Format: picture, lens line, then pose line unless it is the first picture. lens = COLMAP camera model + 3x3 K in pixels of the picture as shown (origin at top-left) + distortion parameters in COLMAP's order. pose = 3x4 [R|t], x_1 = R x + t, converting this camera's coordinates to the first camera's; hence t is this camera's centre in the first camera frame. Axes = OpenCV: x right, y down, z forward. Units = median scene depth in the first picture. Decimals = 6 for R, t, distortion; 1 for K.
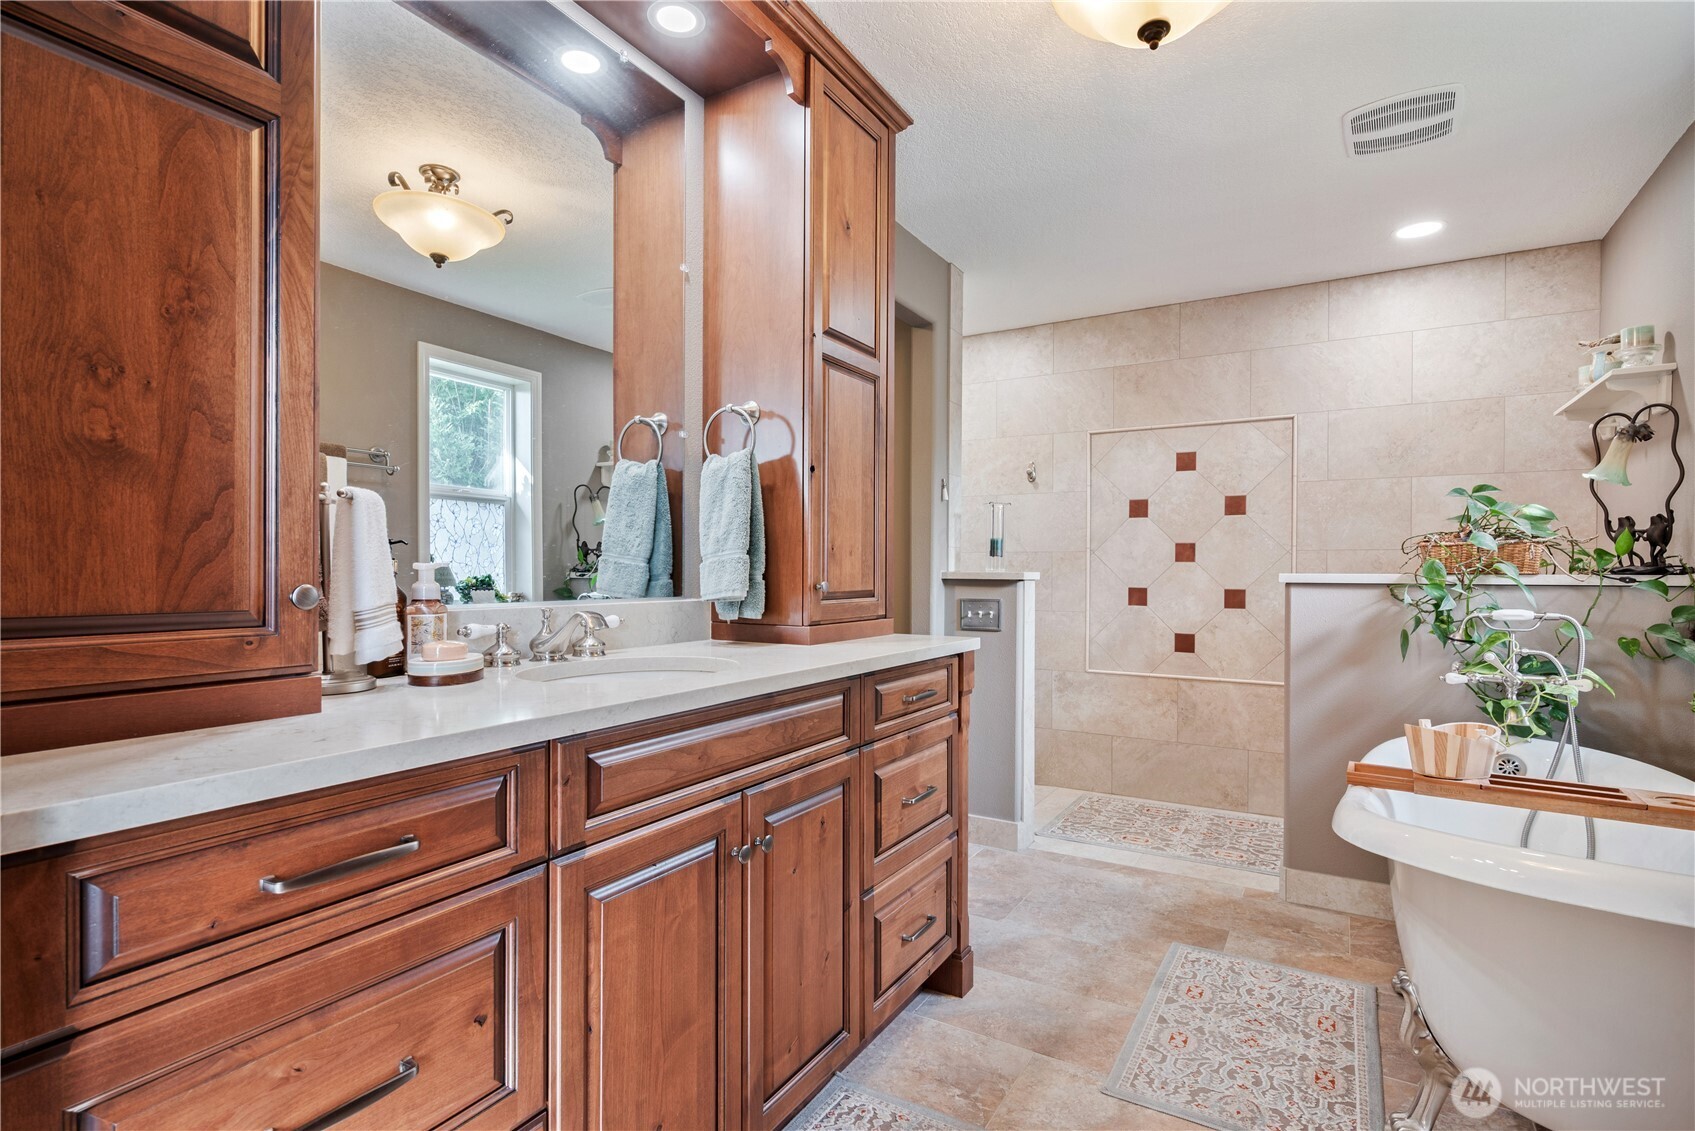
lens RADIAL K [[829.9, 0, 847.5], [0, 829.9, 565.5], [0, 0, 1]] dist [-0.001499, 0.000238]
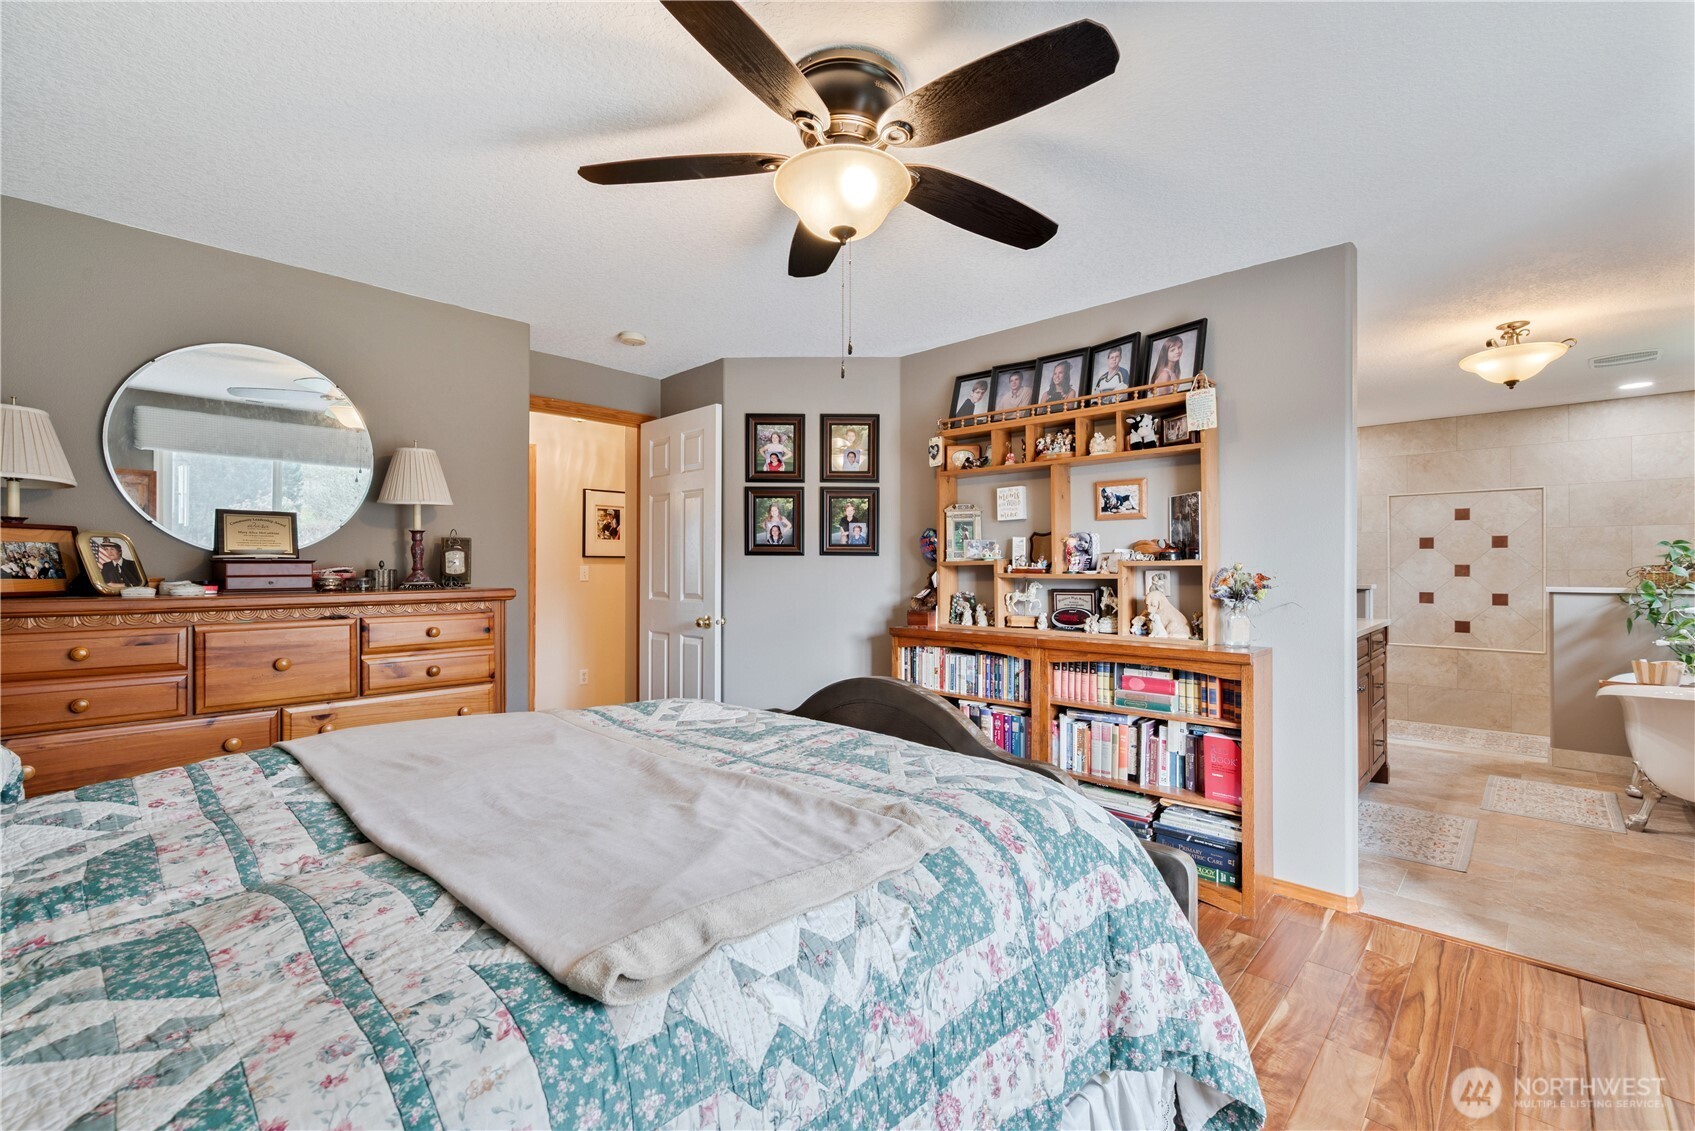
lens RADIAL K [[731.9, 0, 848.4], [0, 731.9, 557.6], [0, 0, 1]] dist [0.000160, 0.000121]
pose [[0.976017, -0.006631, -0.217593, -0.484273], [0.004912, 0.999952, -0.008438, -0.037646], [0.217638, 0.007167, 0.976003, -0.701670]]
